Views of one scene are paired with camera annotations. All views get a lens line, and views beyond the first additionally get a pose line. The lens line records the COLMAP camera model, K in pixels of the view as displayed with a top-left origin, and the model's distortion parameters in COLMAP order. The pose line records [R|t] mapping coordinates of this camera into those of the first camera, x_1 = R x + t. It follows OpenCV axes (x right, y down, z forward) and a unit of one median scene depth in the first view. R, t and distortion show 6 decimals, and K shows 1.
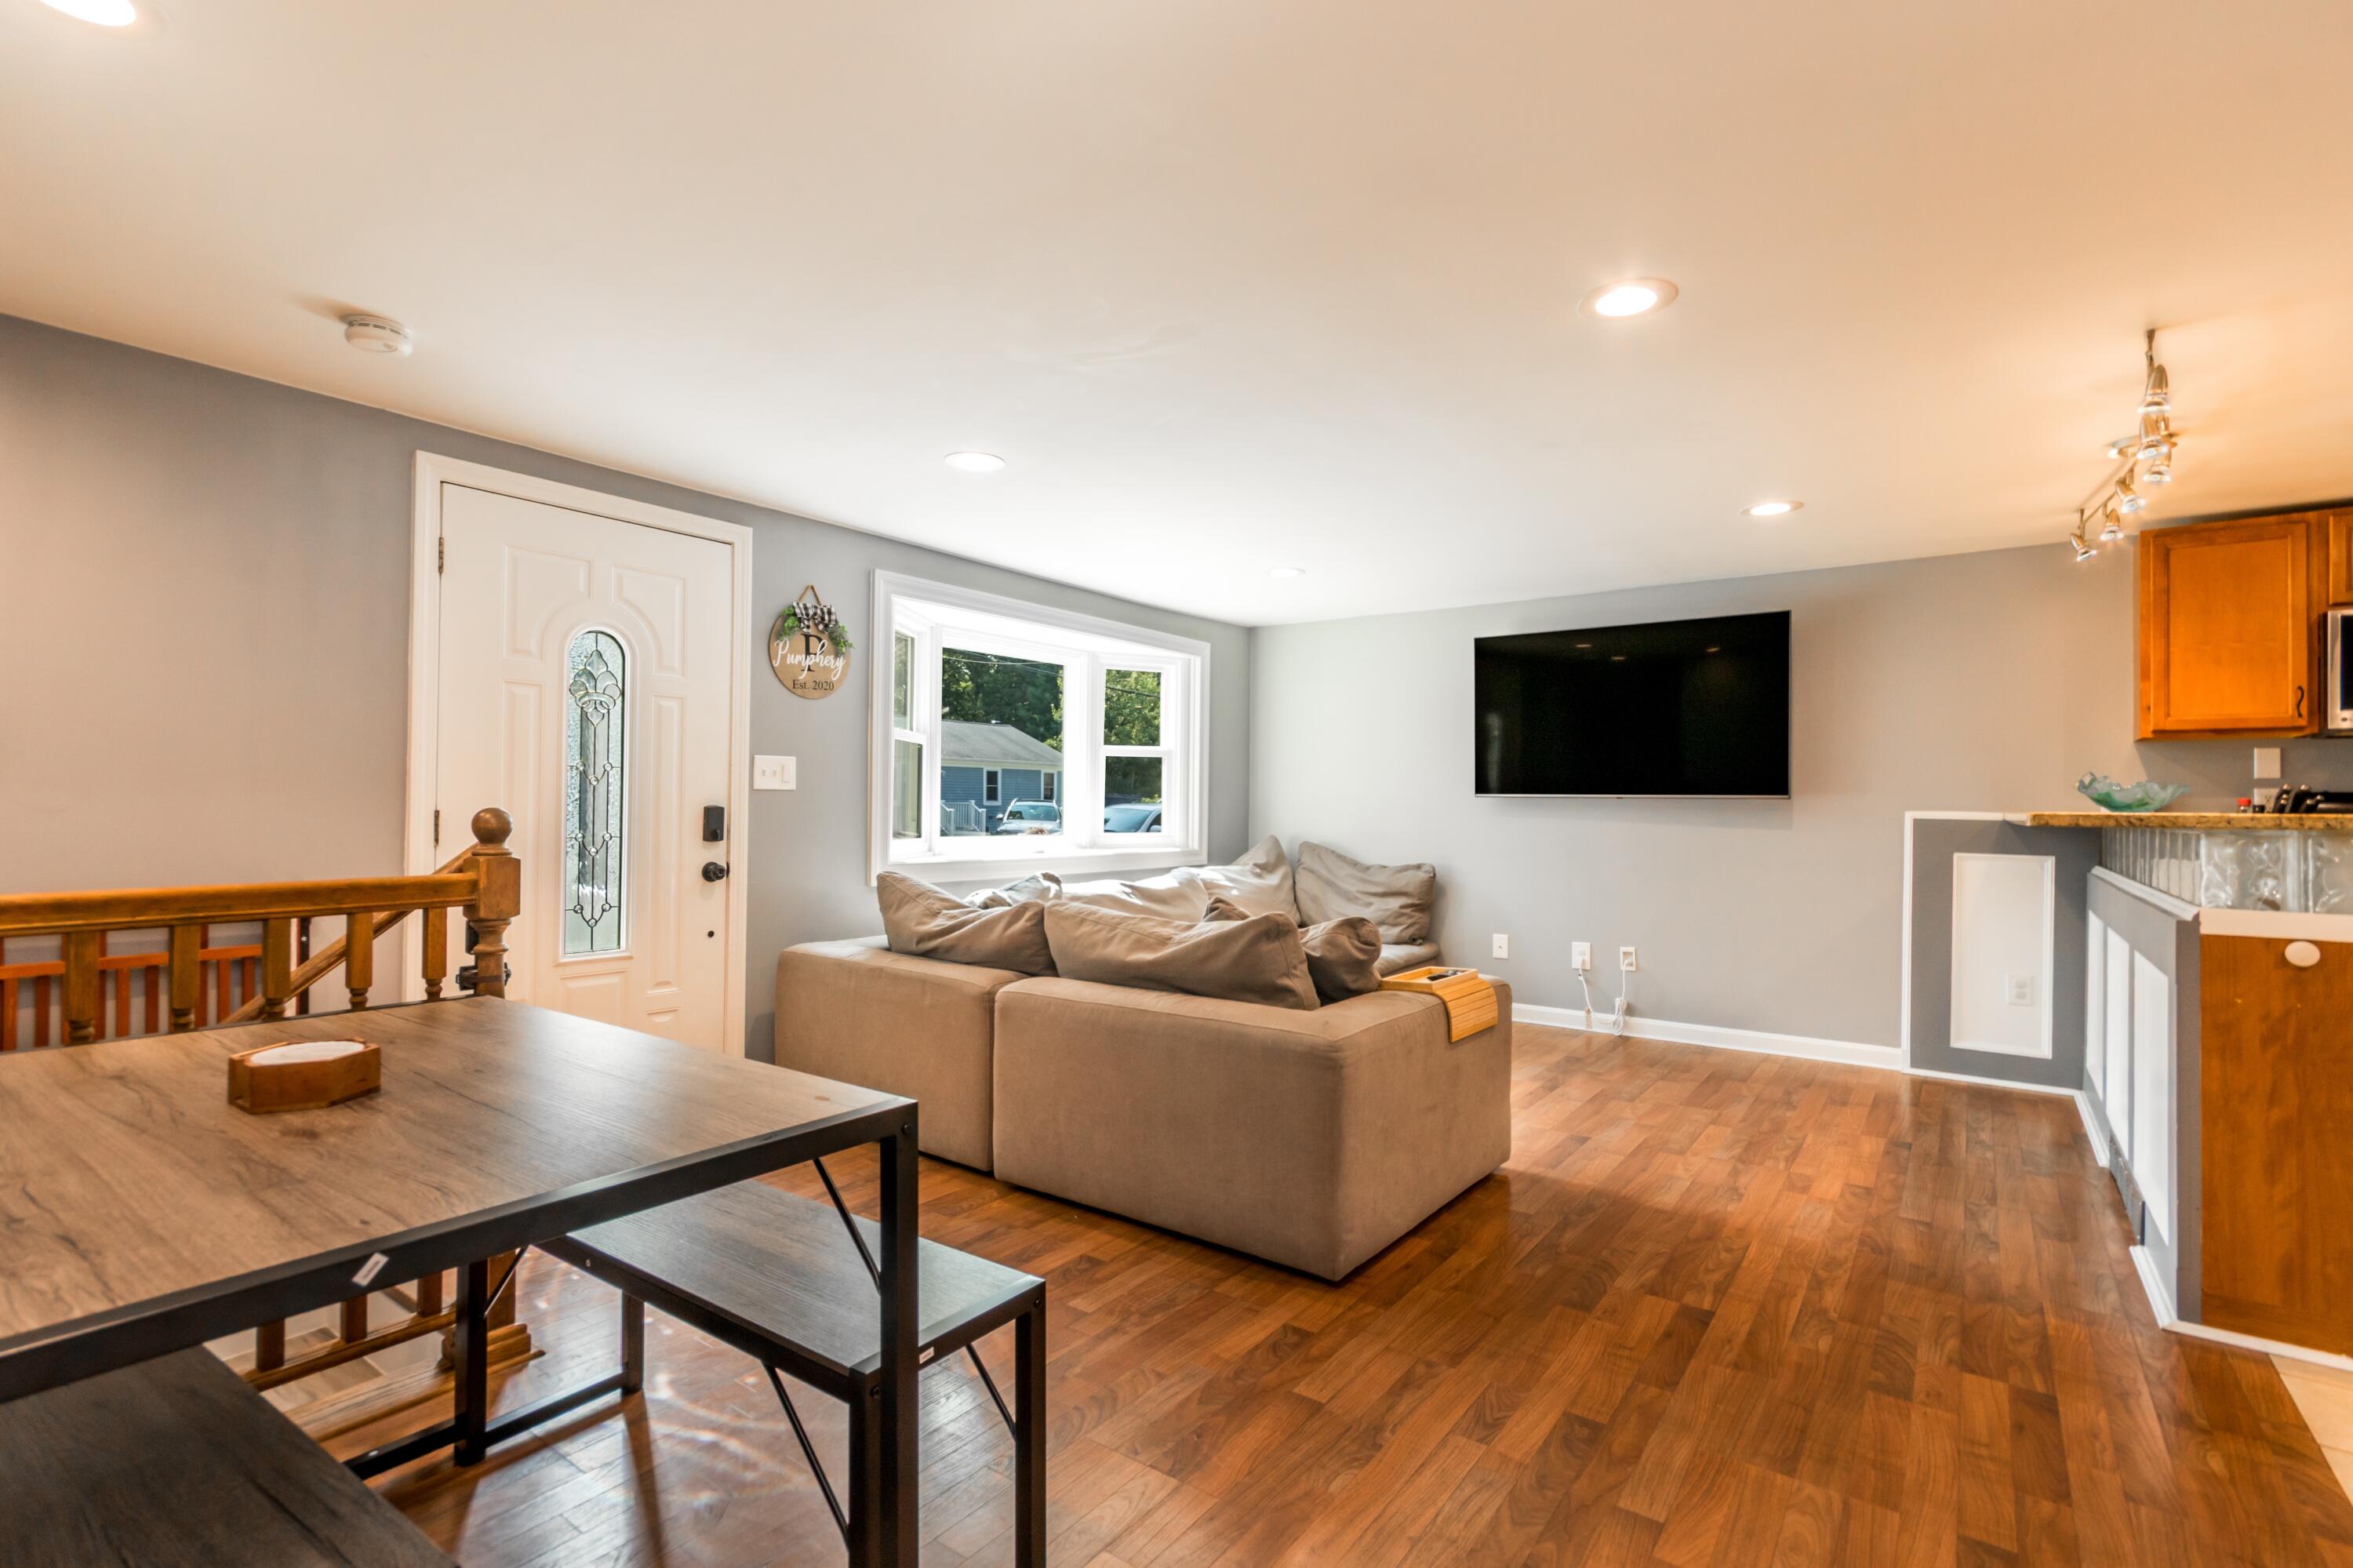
lens RADIAL K [[1081.7, 0, 1174.6], [0, 1081.7, 795.0], [0, 0, 1]] dist [0.003241, -0.000710]
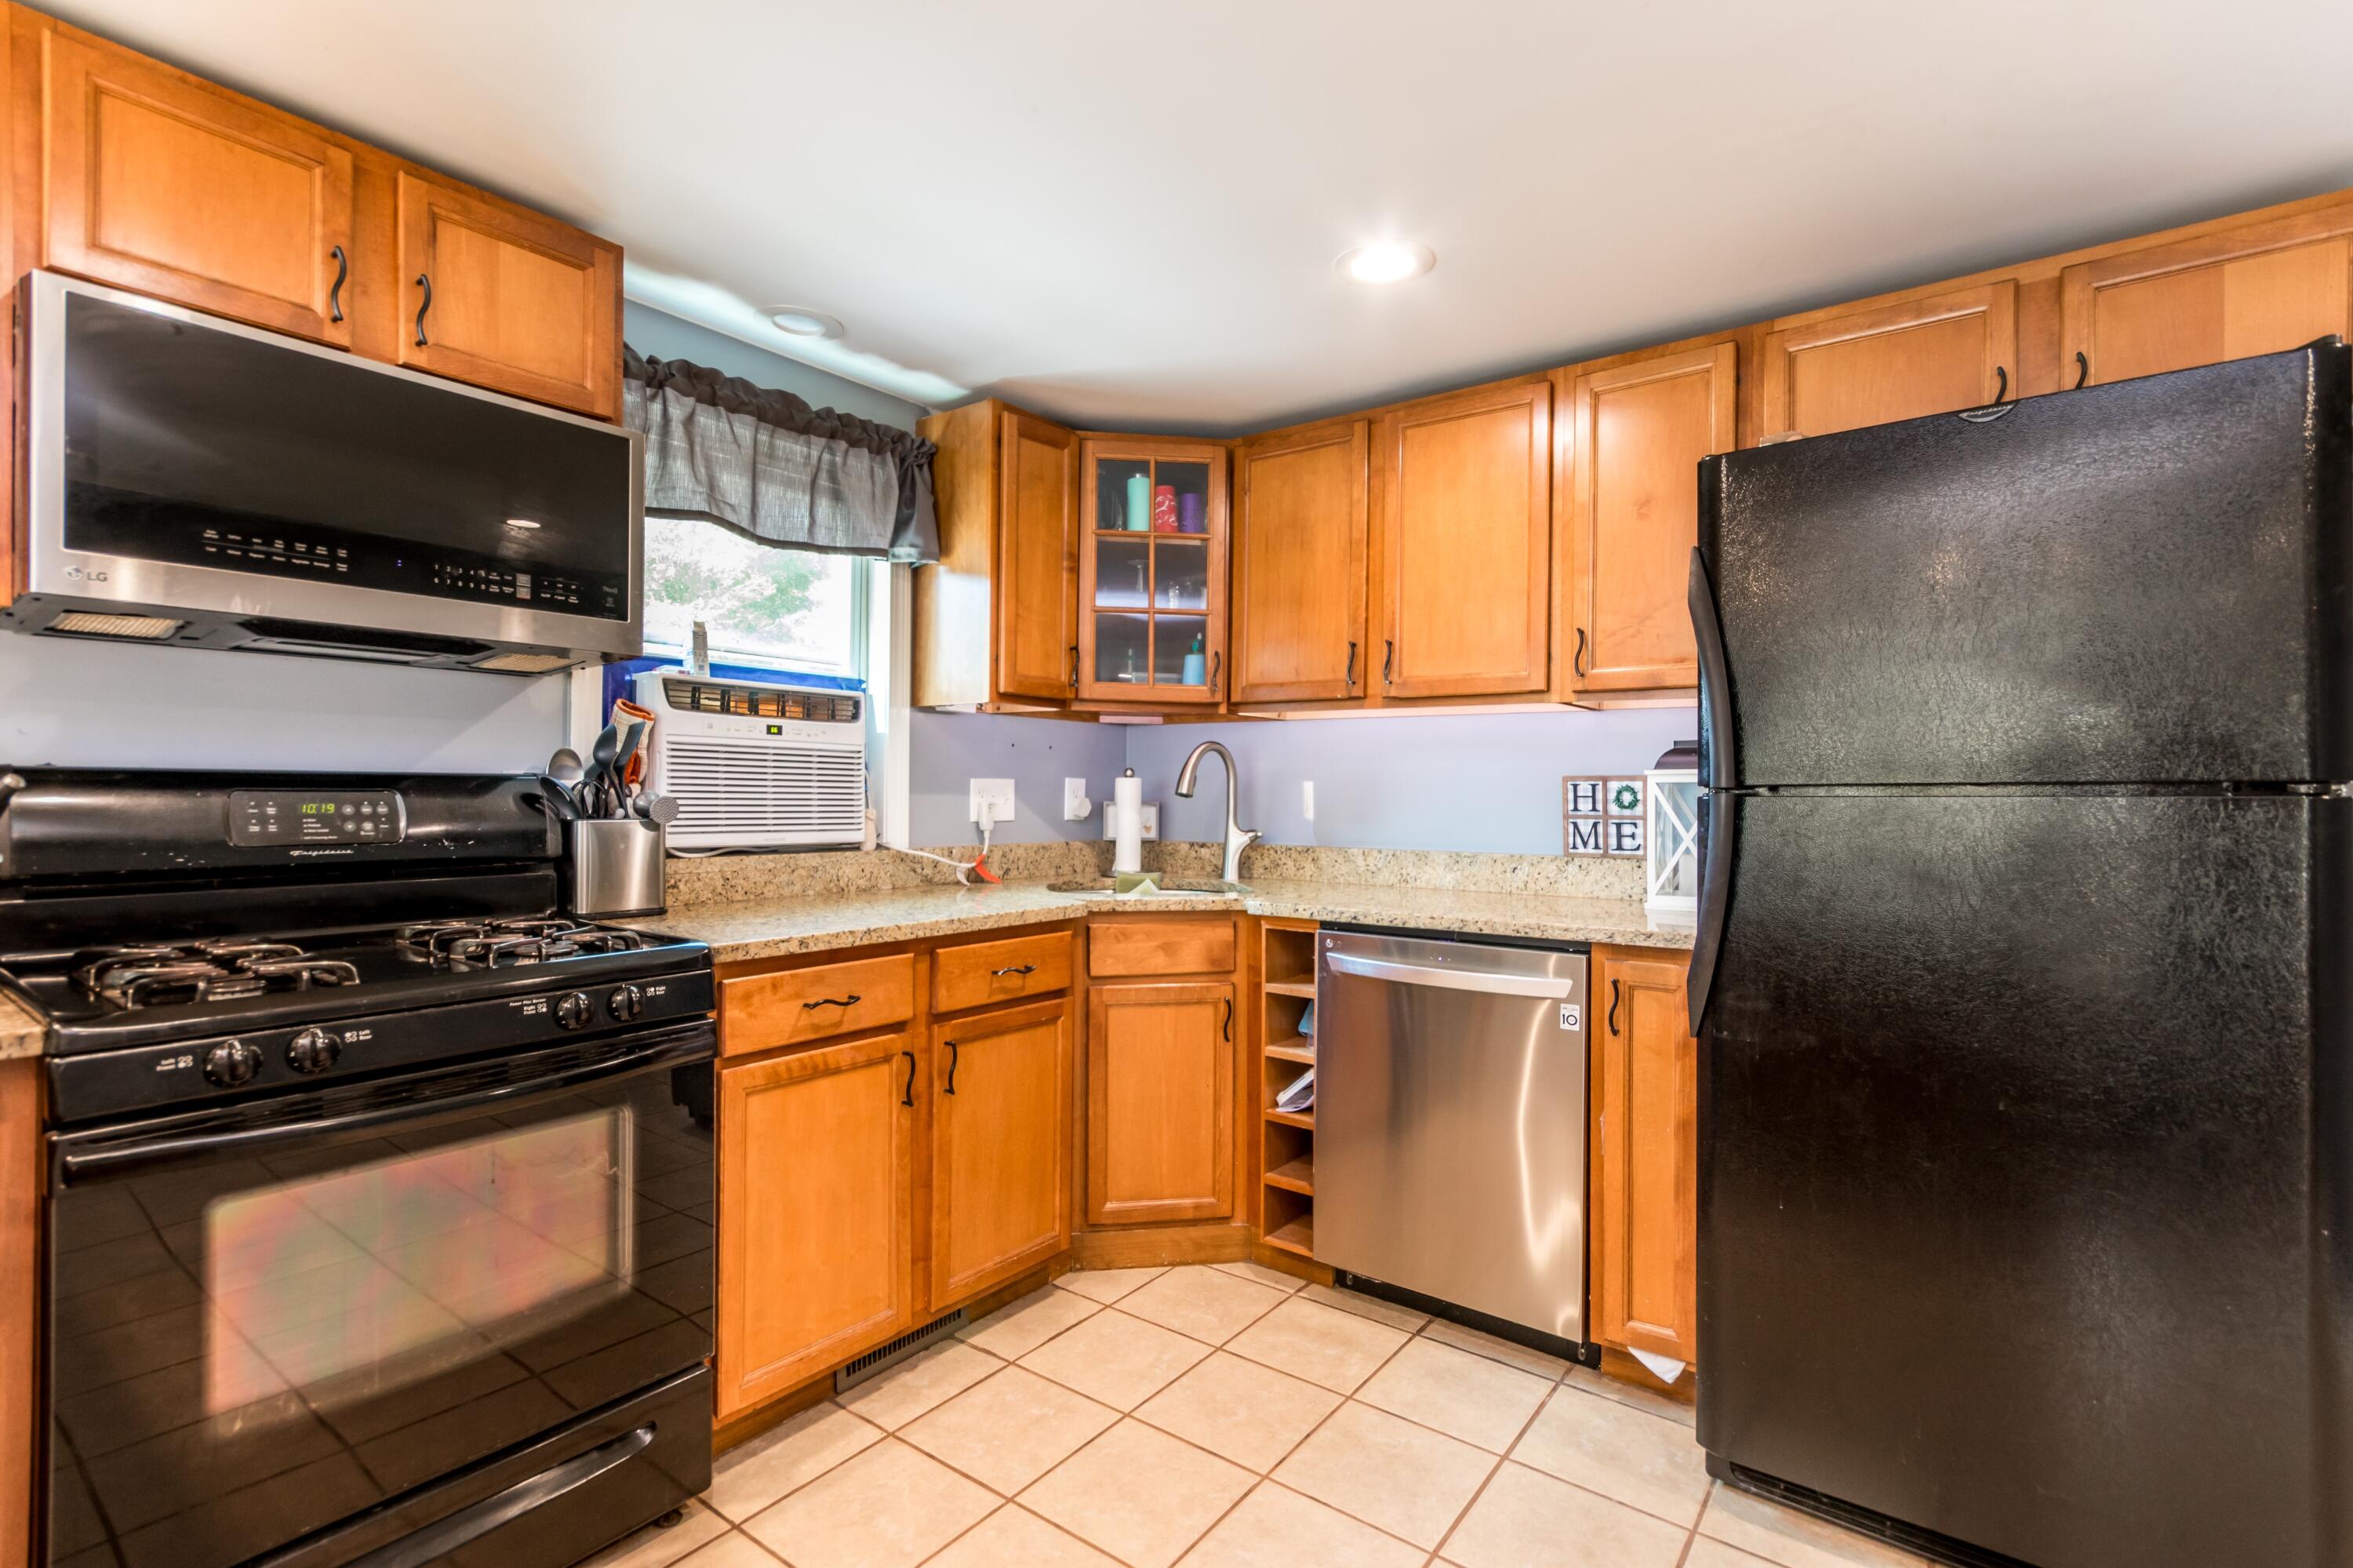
lens RADIAL K [[1081.7, 0, 1174.6], [0, 1081.7, 795.0], [0, 0, 1]] dist [0.003241, -0.000710]
pose [[0.013354, -0.008717, 0.999873, 0.672457], [-0.015257, 0.999844, 0.008921, -0.002084], [-0.999794, -0.015374, 0.013219, 0.582387]]
